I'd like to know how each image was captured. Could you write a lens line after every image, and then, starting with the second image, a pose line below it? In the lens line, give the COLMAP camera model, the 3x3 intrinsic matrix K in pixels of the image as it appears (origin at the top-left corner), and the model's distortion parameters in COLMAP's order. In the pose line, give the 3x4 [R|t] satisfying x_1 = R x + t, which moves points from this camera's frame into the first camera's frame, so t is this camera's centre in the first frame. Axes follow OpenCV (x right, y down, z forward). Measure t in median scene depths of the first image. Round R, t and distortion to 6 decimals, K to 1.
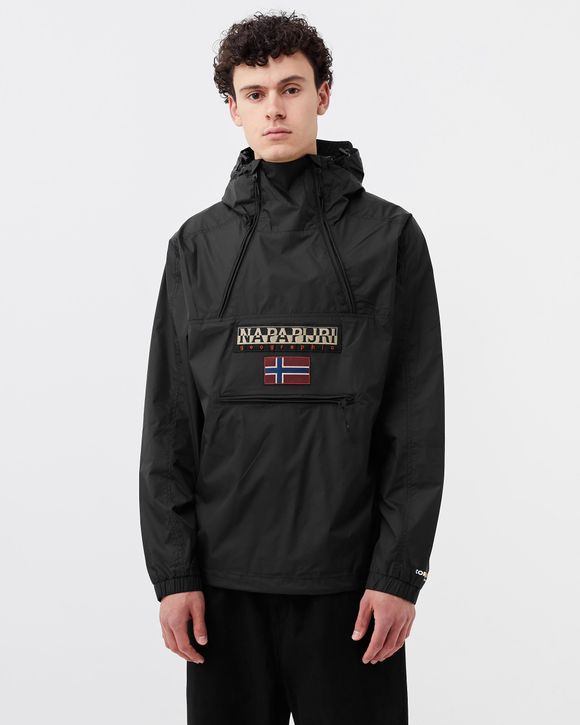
lens RADIAL K [[924.5, 0, 290.0], [0, 924.5, 362.5], [0, 0, 1]] dist [-0.022305, -0.042401]
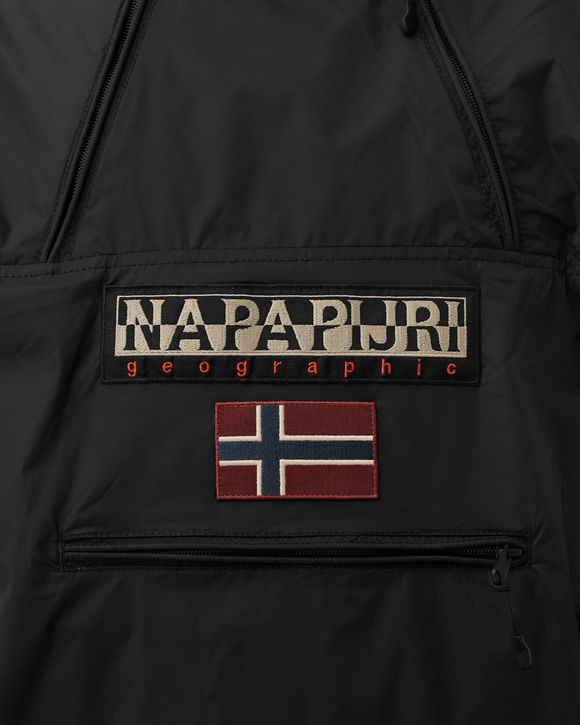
lens RADIAL K [[924.5, 0, 290.0], [0, 924.5, 362.5], [0, 0, 1]] dist [-0.022305, -0.042401]
pose [[0.985666, -0.014090, 0.168117, -0.052529], [0.000614, 0.996800, 0.079939, -0.040823], [-0.168705, -0.078690, 0.982520, 0.719386]]
